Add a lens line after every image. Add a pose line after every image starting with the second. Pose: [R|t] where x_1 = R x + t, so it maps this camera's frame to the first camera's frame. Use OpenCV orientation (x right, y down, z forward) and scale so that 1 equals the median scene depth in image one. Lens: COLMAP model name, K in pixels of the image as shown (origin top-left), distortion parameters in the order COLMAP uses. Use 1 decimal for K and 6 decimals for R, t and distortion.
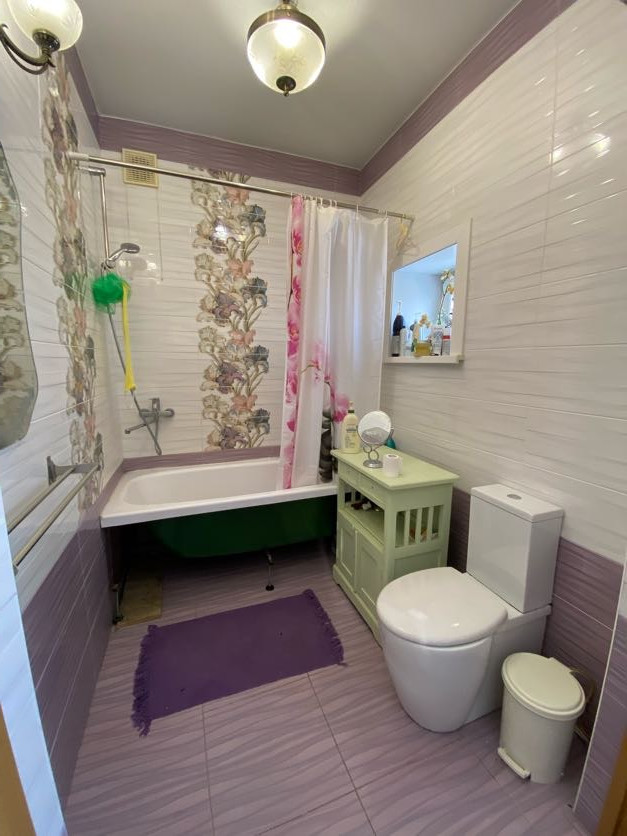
lens RADIAL K [[333.7, 0, 321.2], [0, 333.7, 421.3], [0, 0, 1]] dist [-0.000875, -0.010958]
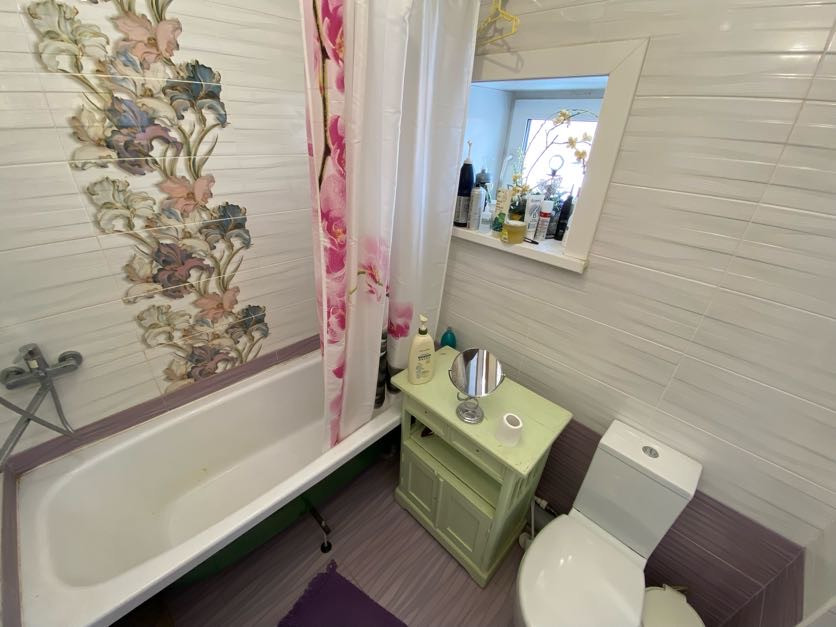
lens RADIAL K [[333.7, 0, 418.7], [0, 333.7, 310.8], [0, 0, 1]] dist [-0.000875, -0.010958]
pose [[0.910239, -0.164394, 0.380052, -0.163406], [0.029112, 0.940951, 0.337290, -0.287210], [-0.413059, -0.295950, 0.861276, 0.412545]]
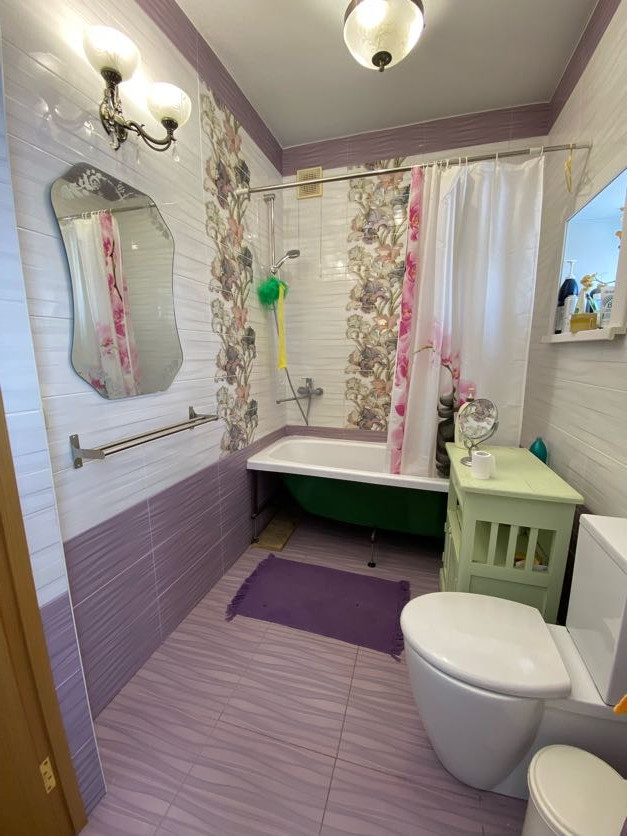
lens RADIAL K [[333.7, 0, 317.9], [0, 333.7, 422.9], [0, 0, 1]] dist [-0.000875, -0.010958]
pose [[0.791477, 0.115168, -0.600251, 0.295656], [-0.097367, 0.993303, 0.062196, 0.013978], [0.603394, 0.009218, 0.797390, 0.071758]]
